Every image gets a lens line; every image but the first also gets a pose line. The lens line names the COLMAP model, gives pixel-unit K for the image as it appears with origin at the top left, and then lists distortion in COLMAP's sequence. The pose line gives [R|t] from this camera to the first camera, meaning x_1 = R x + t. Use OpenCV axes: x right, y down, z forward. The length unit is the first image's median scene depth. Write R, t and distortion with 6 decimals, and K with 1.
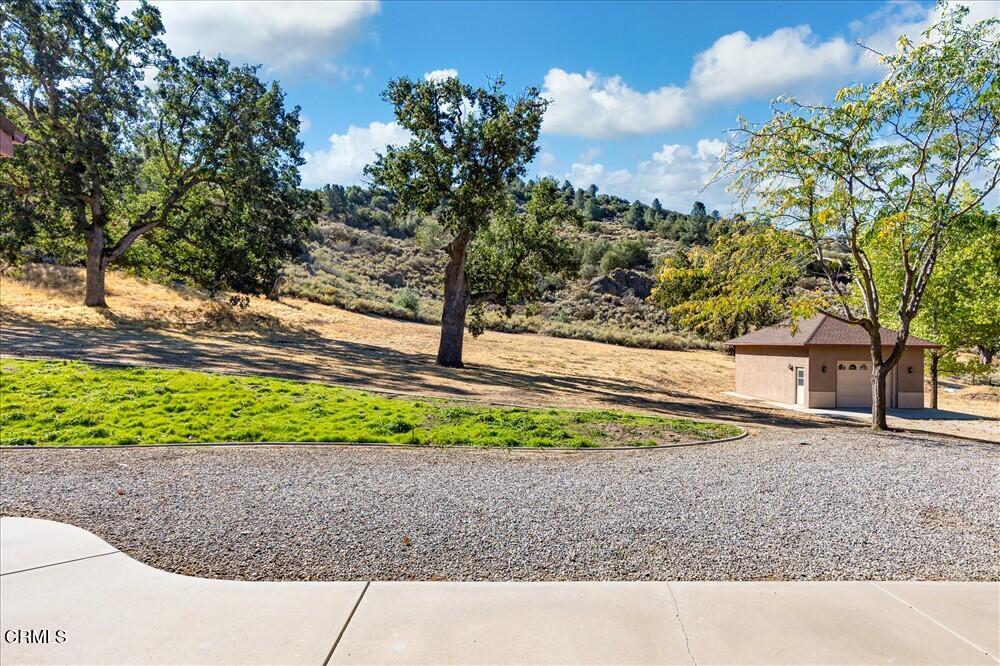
lens RADIAL K [[528.5, 0, 500.0], [0, 528.5, 333.0], [0, 0, 1]] dist [0.000636, 0.000341]
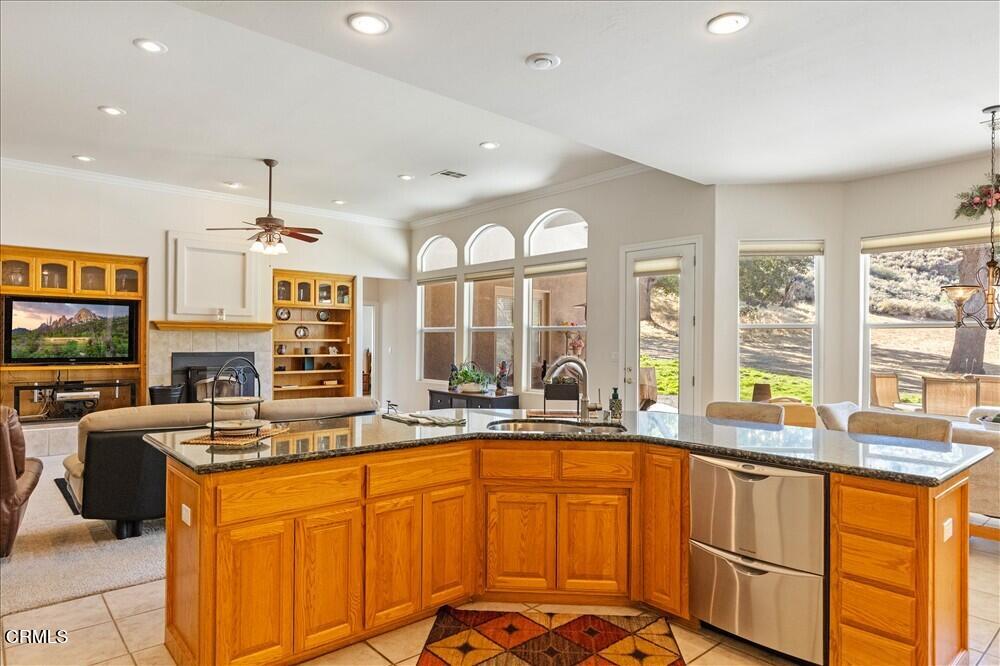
lens RADIAL K [[593.7, 0, 504.6], [0, 593.7, 338.1], [0, 0, 1]] dist [-0.001421, -0.000476]
pose [[0.641401, -0.013070, -0.767094, 0.050866], [0.010185, 0.999912, -0.008521, 0.000777], [0.767138, -0.002347, 0.641478, -0.076927]]
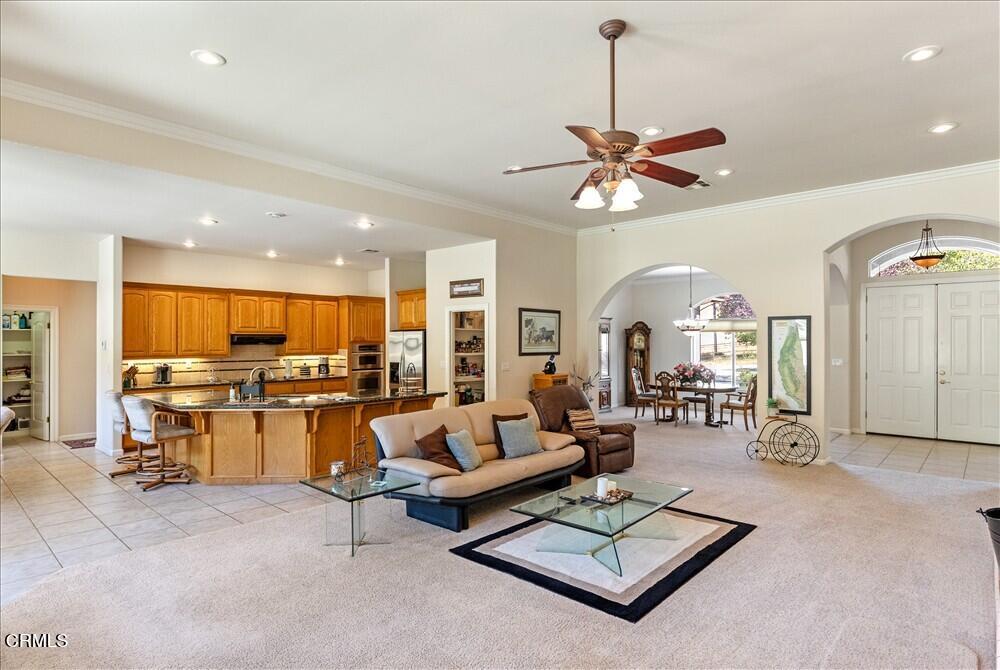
lens RADIAL K [[543.6, 0, 501.3], [0, 543.6, 342.2], [0, 0, 1]] dist [0.002652, 0.000335]
pose [[-0.719019, -0.013485, 0.694860, -0.035988], [-0.015882, 0.999869, 0.002970, -0.001737], [-0.694809, -0.008900, -0.719139, -0.026224]]
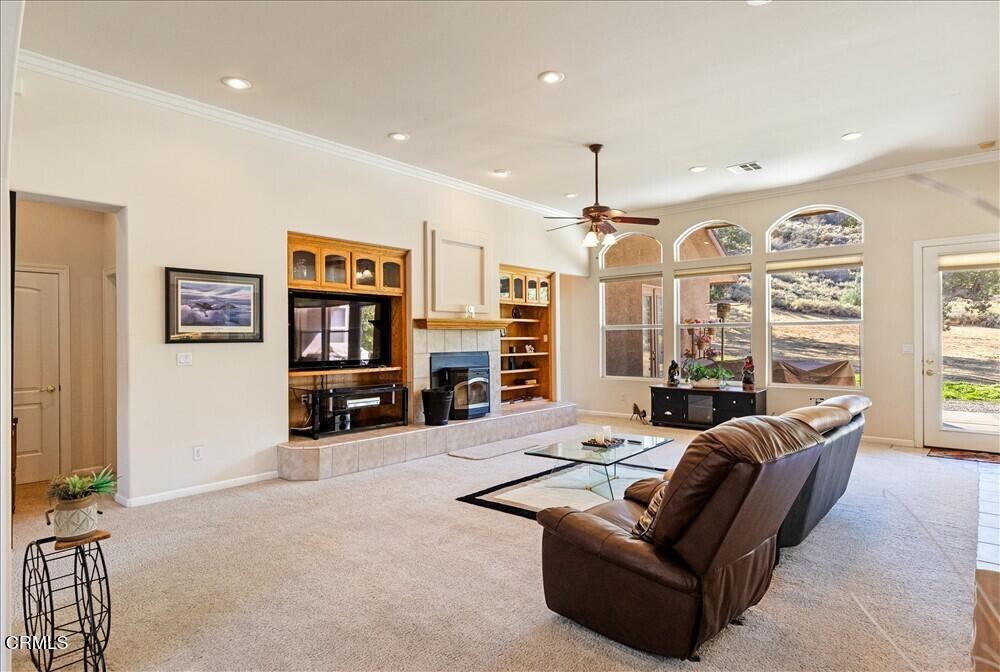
lens RADIAL K [[551.4, 0, 500.0], [0, 551.4, 336.0], [0, 0, 1]] dist [-0.004649, -0.001750]
pose [[0.734706, -0.023743, -0.677970, 0.013780], [0.024417, 0.999665, -0.008548, 0.000254], [0.677946, -0.010274, 0.735040, -0.104560]]
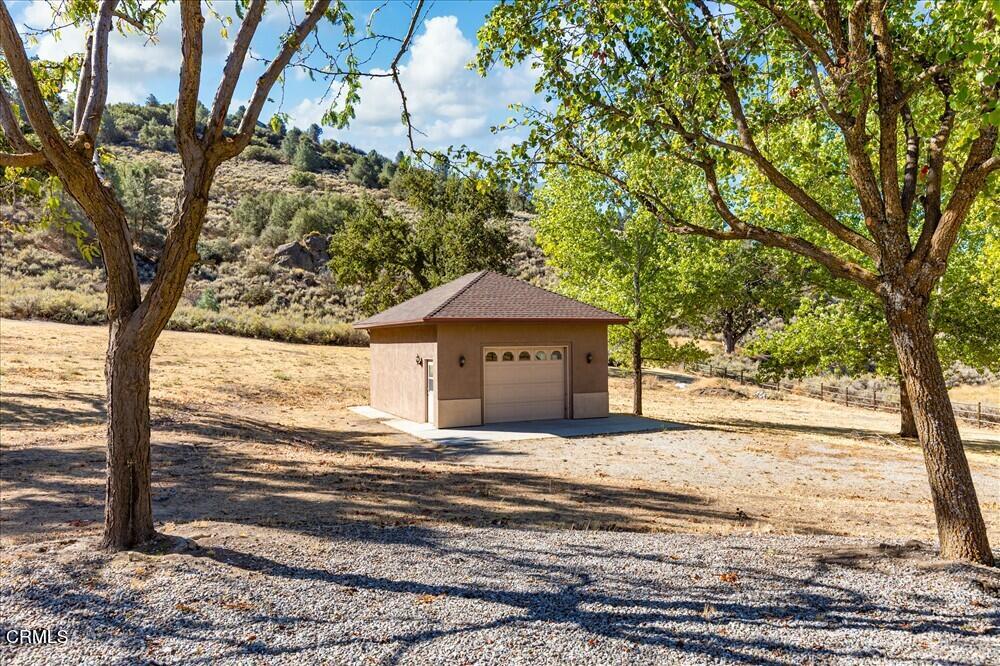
lens RADIAL K [[702.8, 0, 500.0], [0, 702.8, 333.0], [0, 0, 1]] dist [-0.000108, -0.000013]
pose [[0.918312, -0.019615, 0.395370, 0.094832], [0.018300, 0.999807, 0.007097, 0.008867], [-0.395433, 0.000718, 0.918494, 0.072396]]
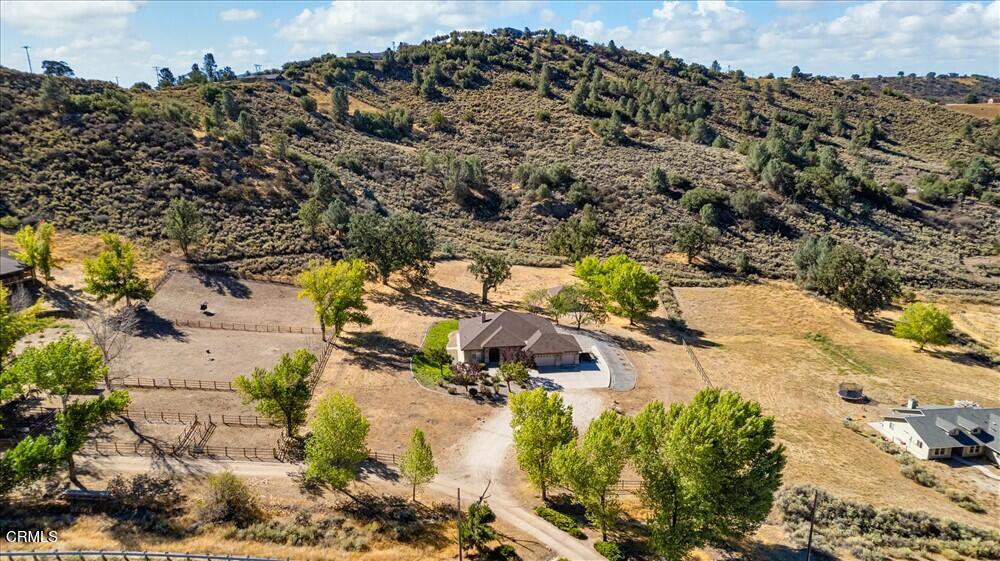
lens RADIAL K [[636.9, 0, 500.0], [0, 636.9, 280.5], [0, 0, 1]] dist [-0.067096, 0.073144]
pose [[0.997422, -0.040058, 0.059541, -0.084958], [0.024090, 0.968459, 0.248005, -0.463247], [-0.067597, -0.245931, 0.966927, -1.344683]]
